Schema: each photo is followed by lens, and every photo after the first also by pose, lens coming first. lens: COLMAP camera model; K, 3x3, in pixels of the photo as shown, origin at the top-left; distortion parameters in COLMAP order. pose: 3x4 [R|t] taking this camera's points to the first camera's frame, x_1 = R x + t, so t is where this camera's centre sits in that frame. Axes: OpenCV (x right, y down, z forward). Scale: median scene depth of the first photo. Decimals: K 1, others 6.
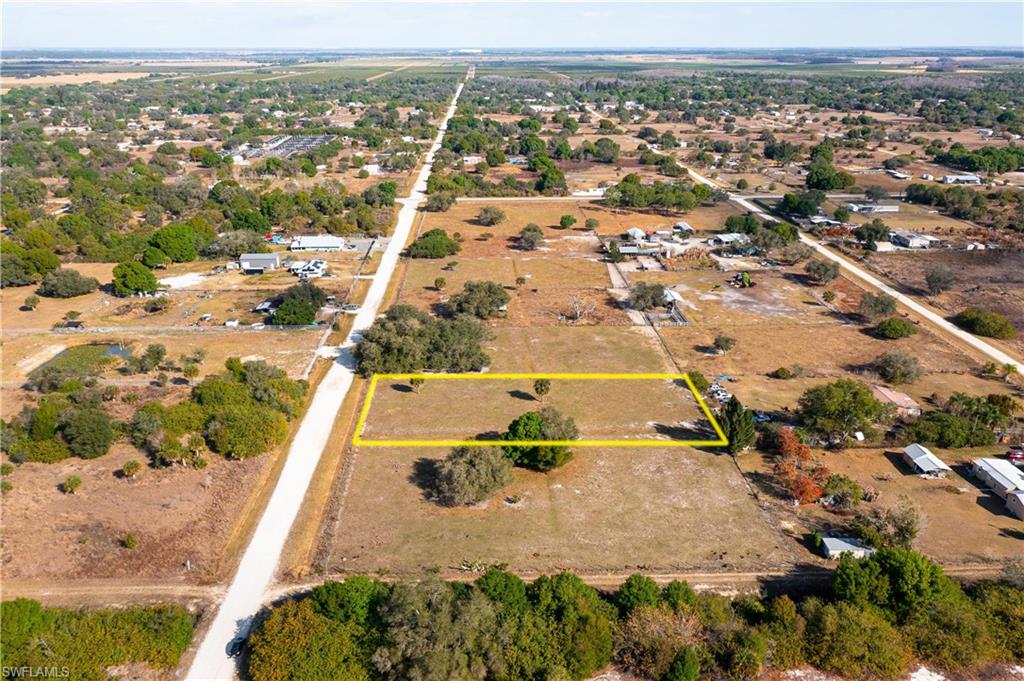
lens RADIAL K [[850.1, 0, 515.6], [0, 850.1, 338.8], [0, 0, 1]] dist [0.004663, 0.002790]
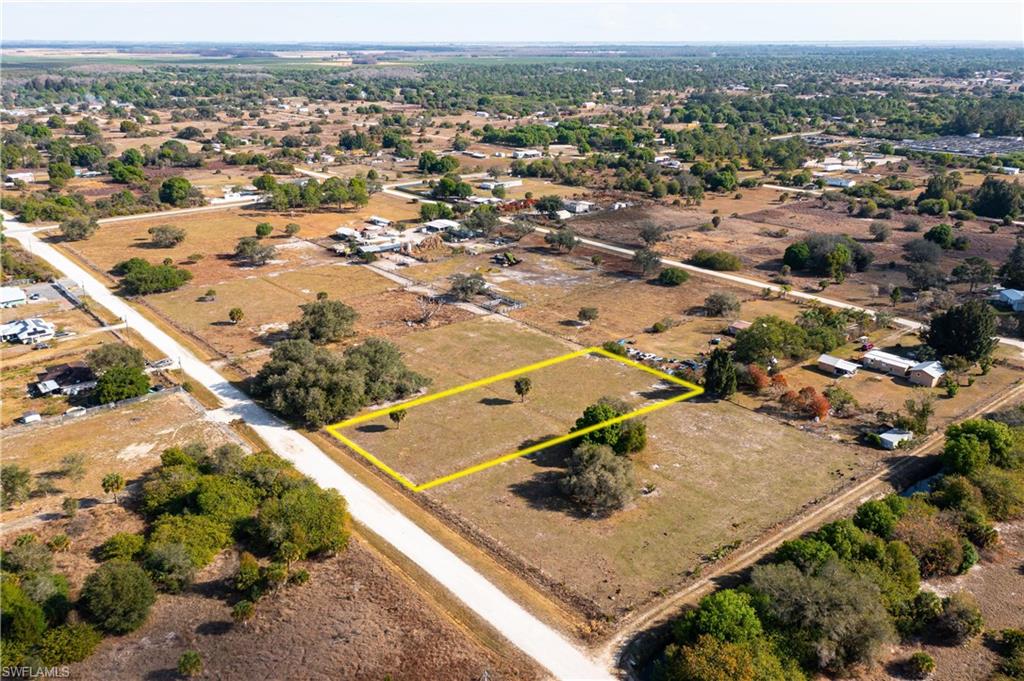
lens RADIAL K [[834.8, 0, 525.4], [0, 834.8, 341.7], [0, 0, 1]] dist [0.008673, 0.006510]
pose [[0.789175, -0.207227, 0.578152, -0.400279], [0.198895, 0.976860, 0.078644, -0.053952], [-0.581071, 0.052927, 0.812130, 0.169007]]
